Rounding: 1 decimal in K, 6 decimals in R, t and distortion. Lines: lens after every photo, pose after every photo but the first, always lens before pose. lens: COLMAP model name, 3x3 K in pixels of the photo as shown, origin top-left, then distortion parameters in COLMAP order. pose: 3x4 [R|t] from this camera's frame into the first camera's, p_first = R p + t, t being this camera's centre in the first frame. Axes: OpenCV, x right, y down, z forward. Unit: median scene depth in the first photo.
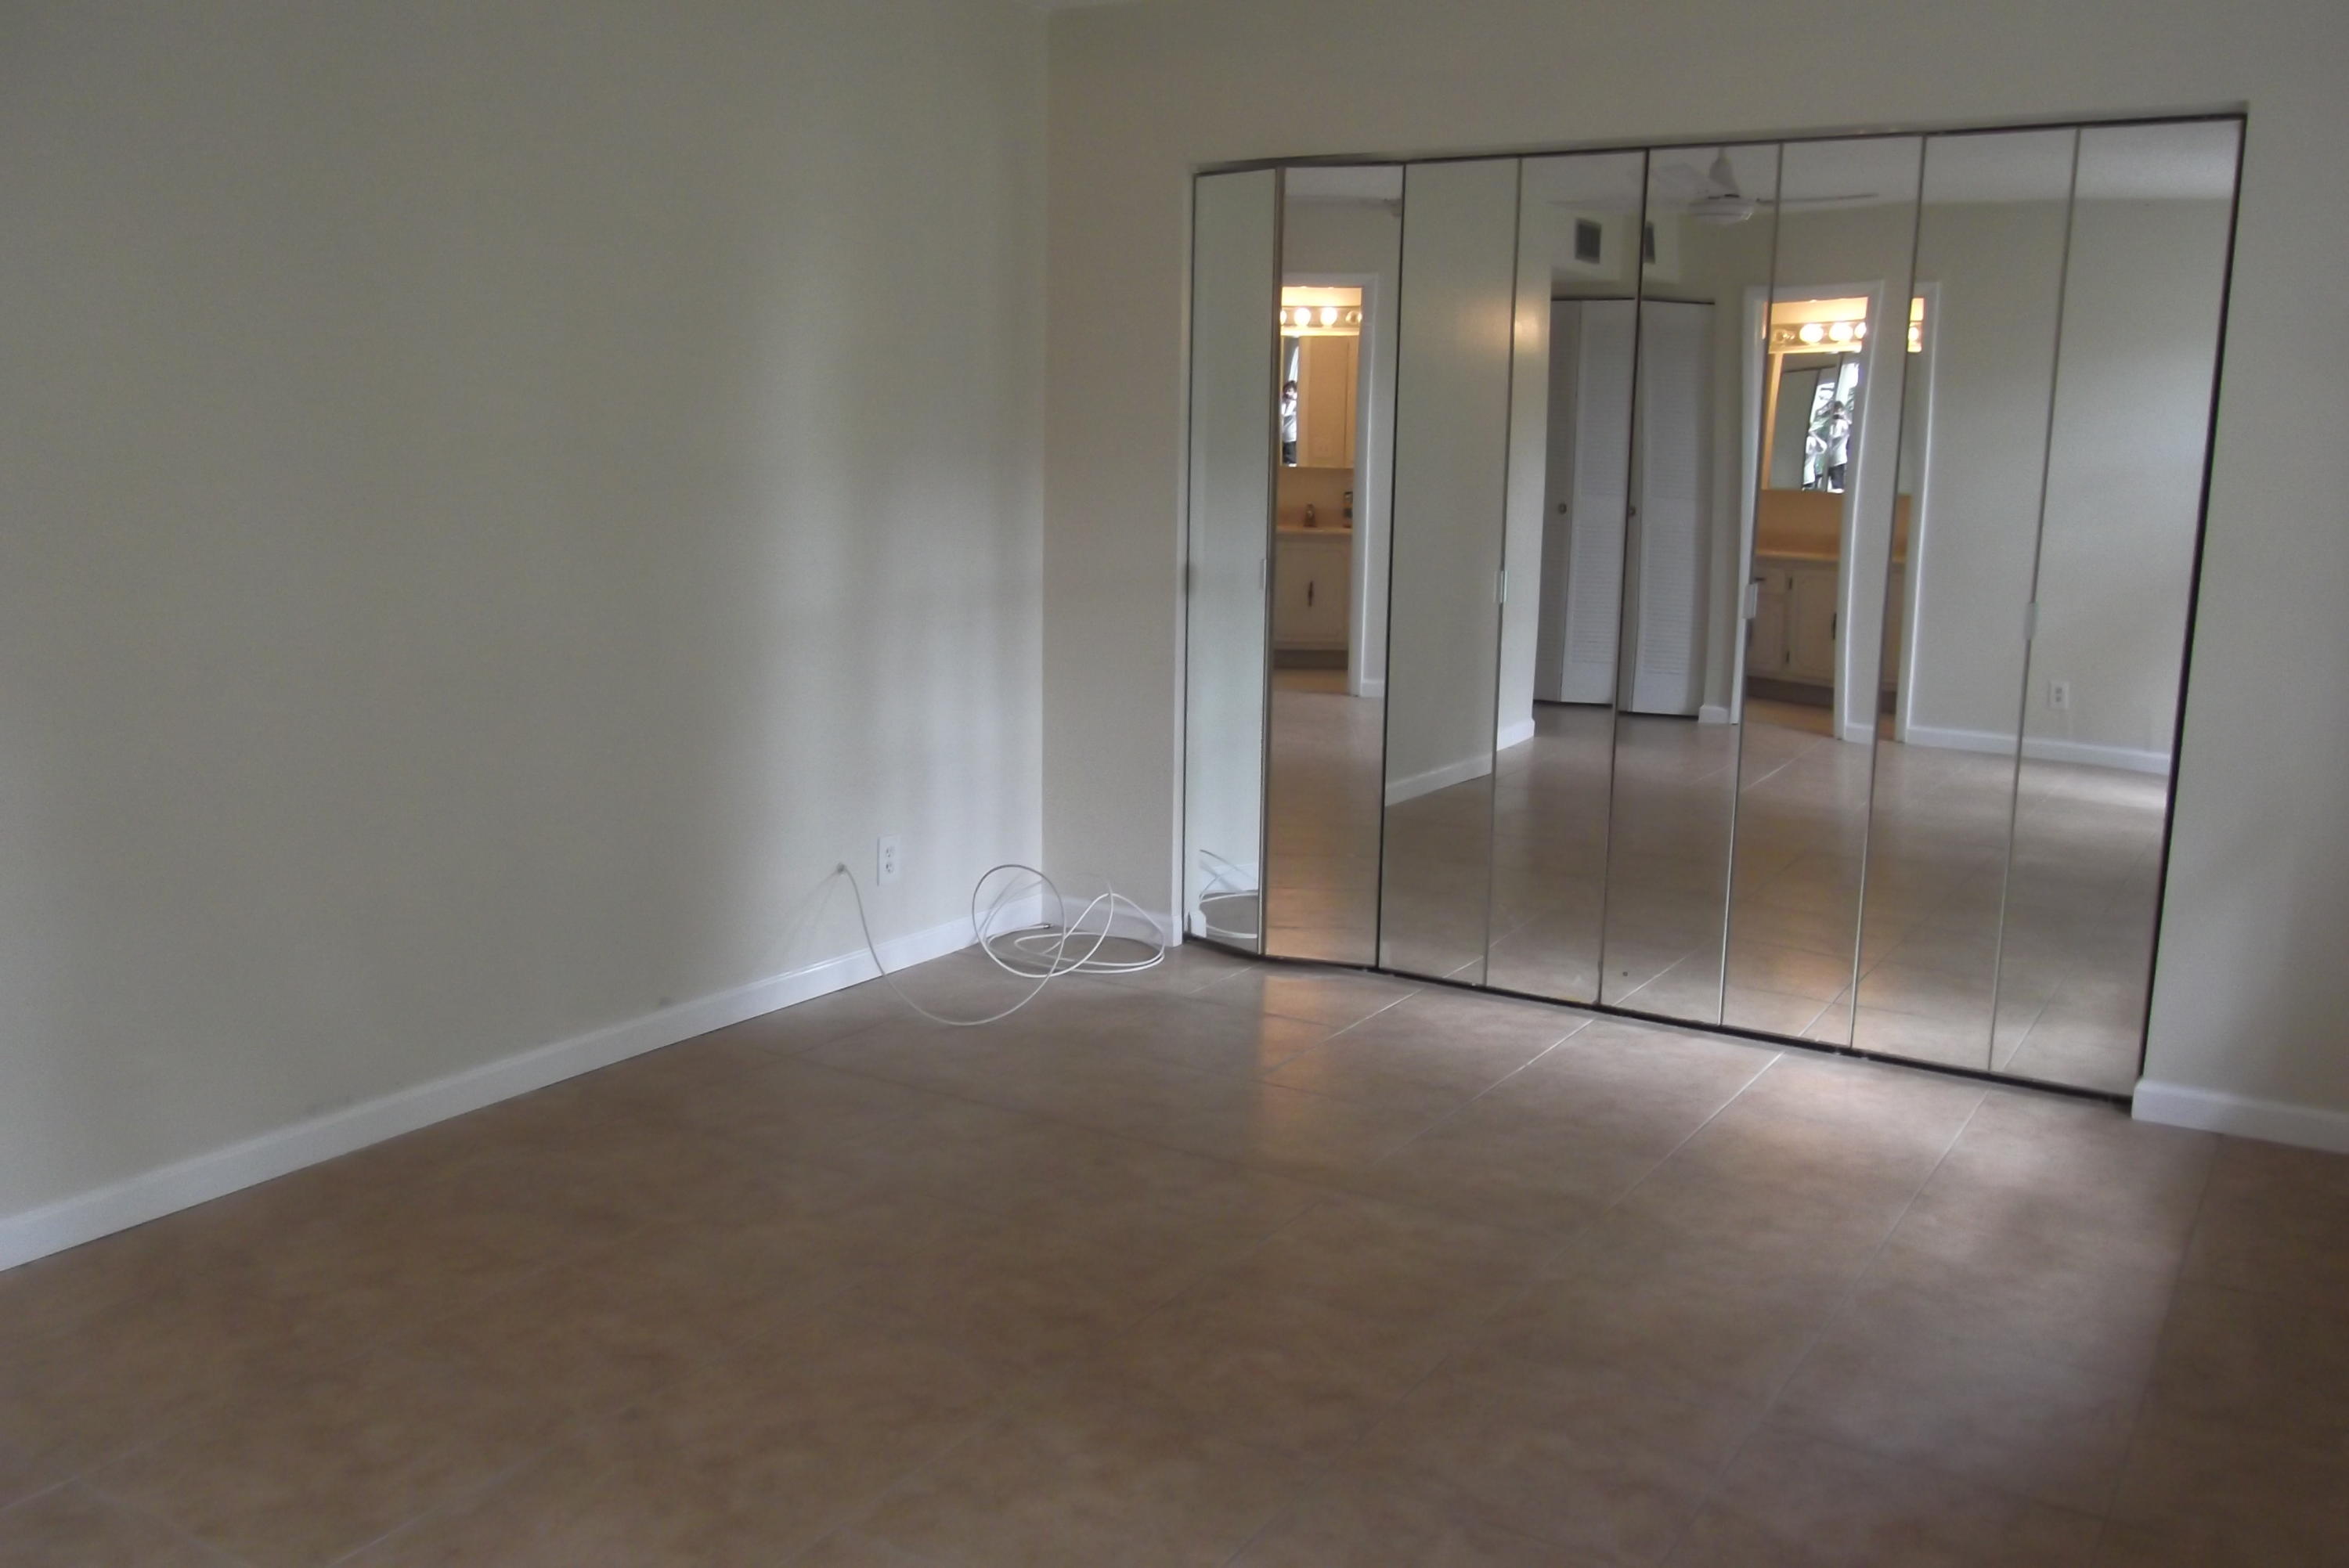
lens RADIAL K [[1932.4, 0, 1174.5], [0, 1932.4, 784.0], [0, 0, 1]] dist [-0.012288, -0.002374]
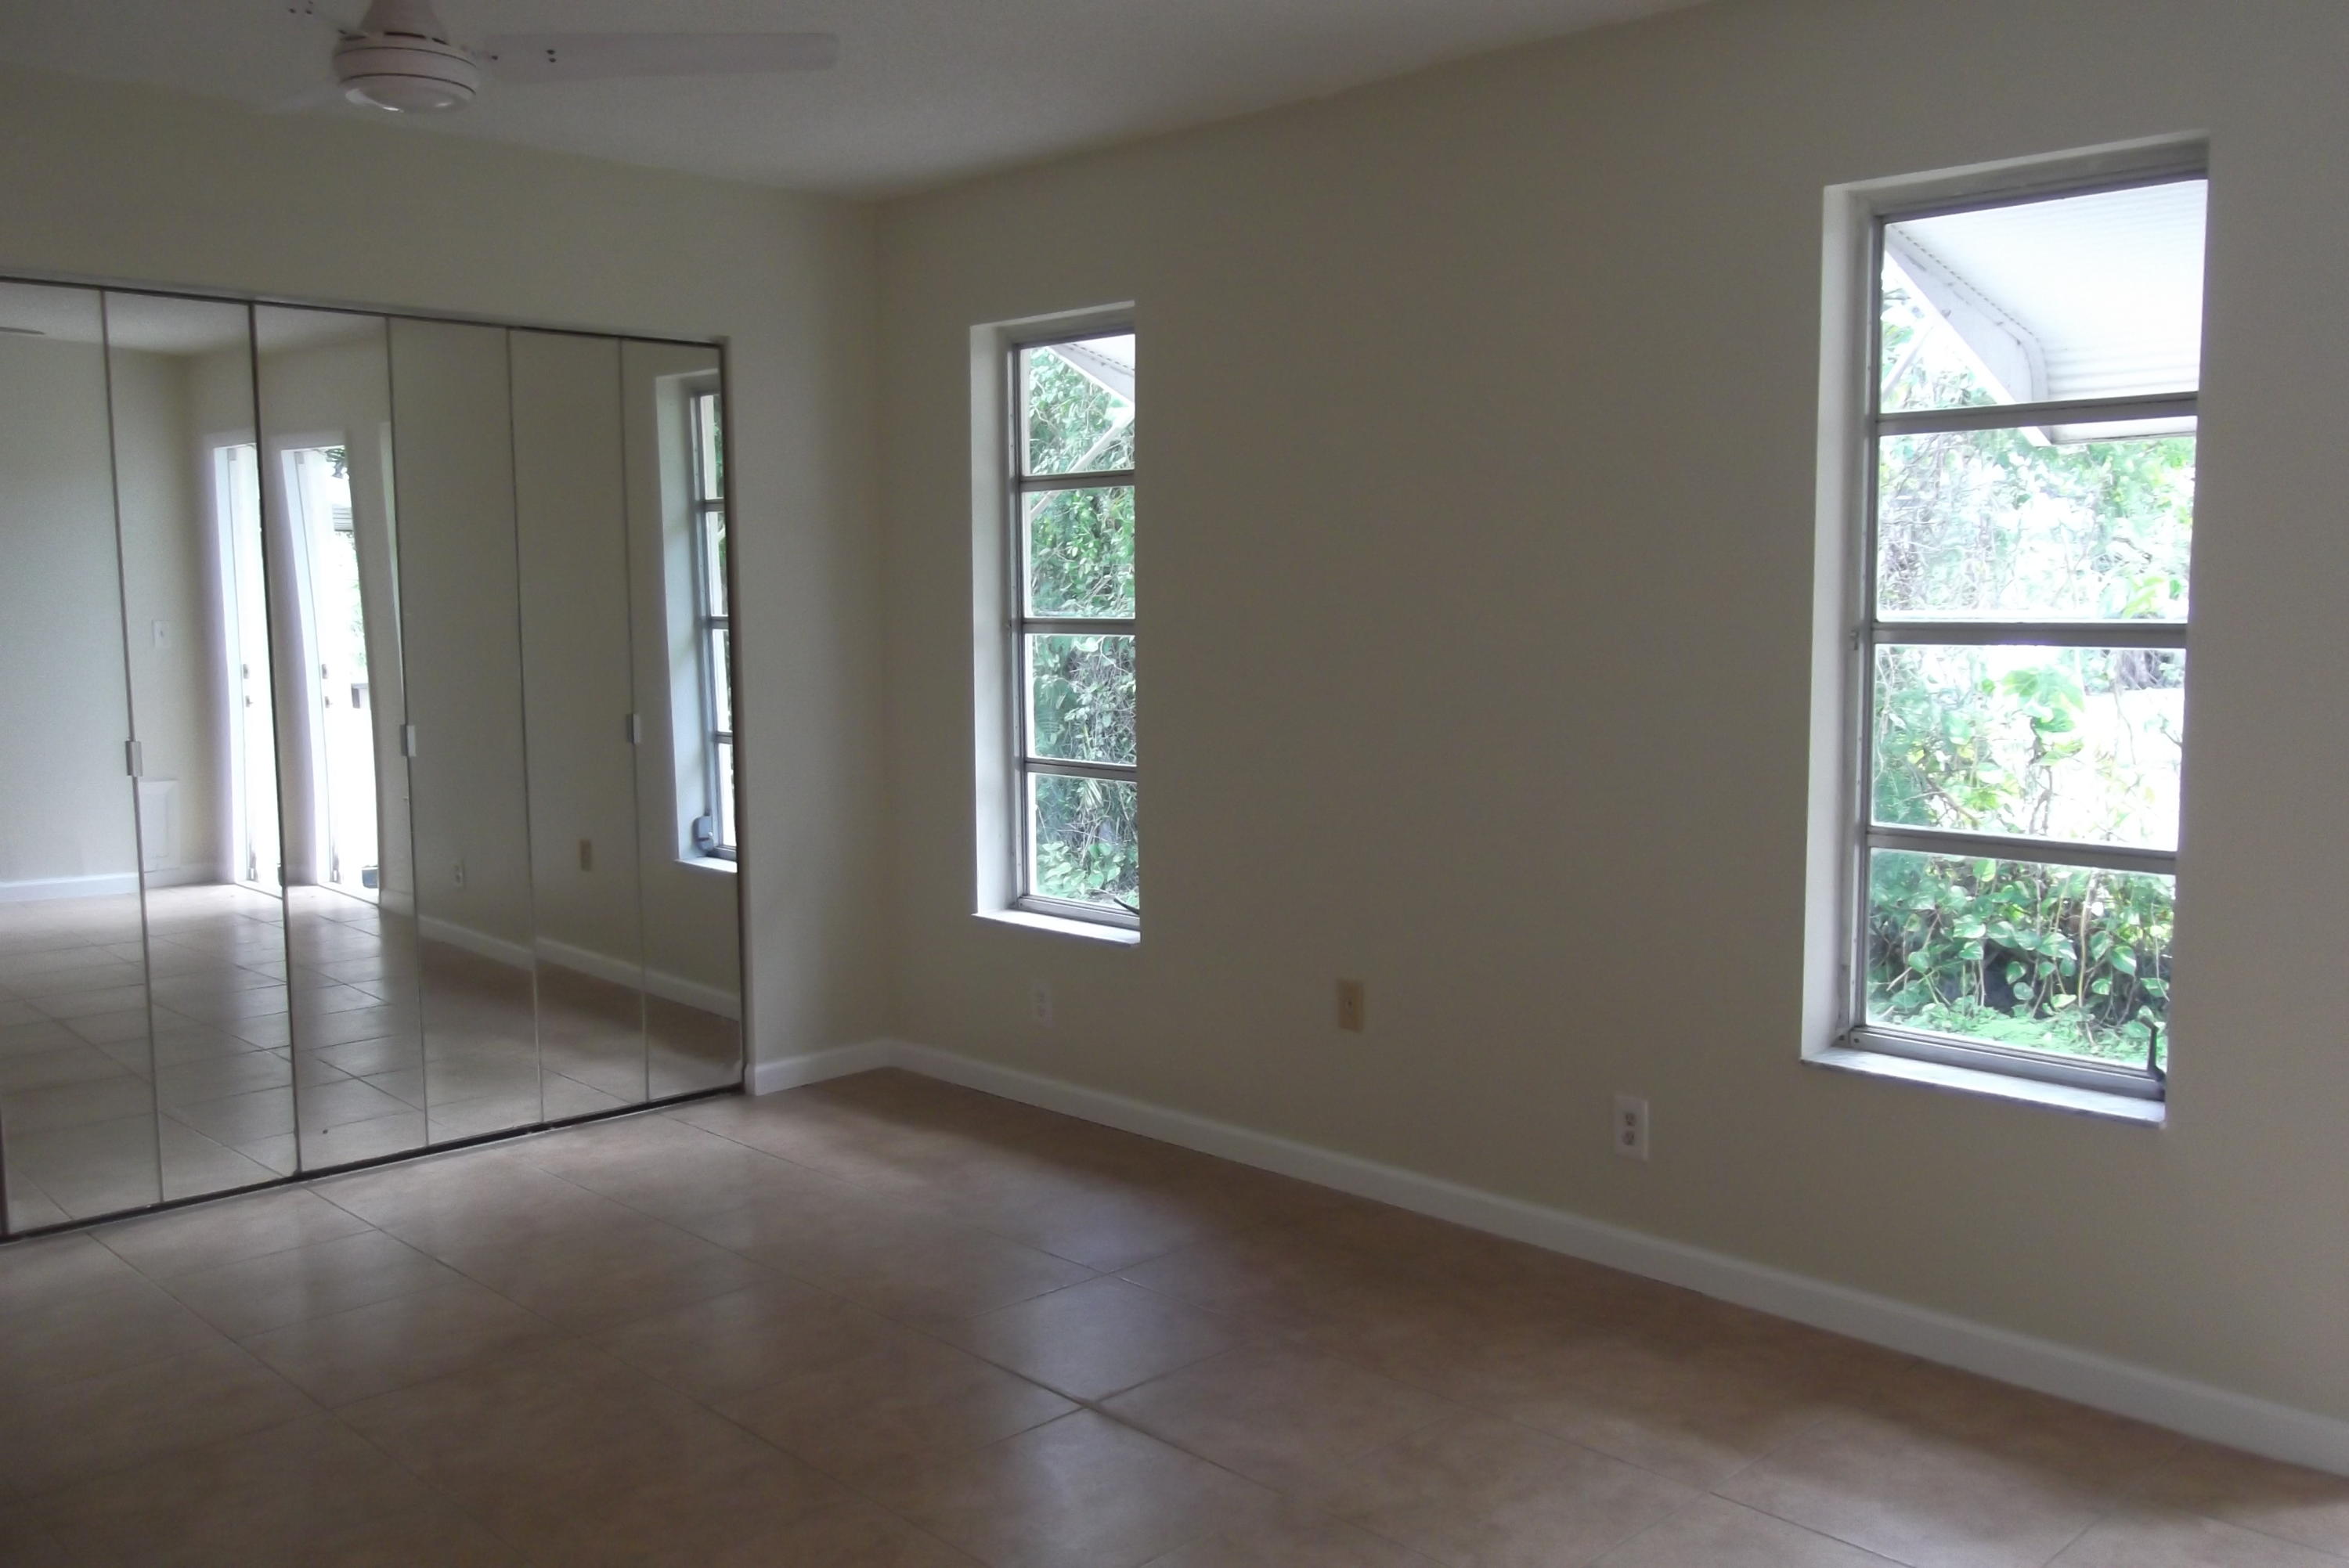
lens RADIAL K [[1932.4, 0, 1174.5], [0, 1932.4, 784.0], [0, 0, 1]] dist [-0.012288, -0.002374]
pose [[0.244495, -0.116034, 0.962683, -0.610856], [0.185089, 0.980144, 0.071131, -0.067399], [-0.951822, 0.160790, 0.261117, 0.322893]]
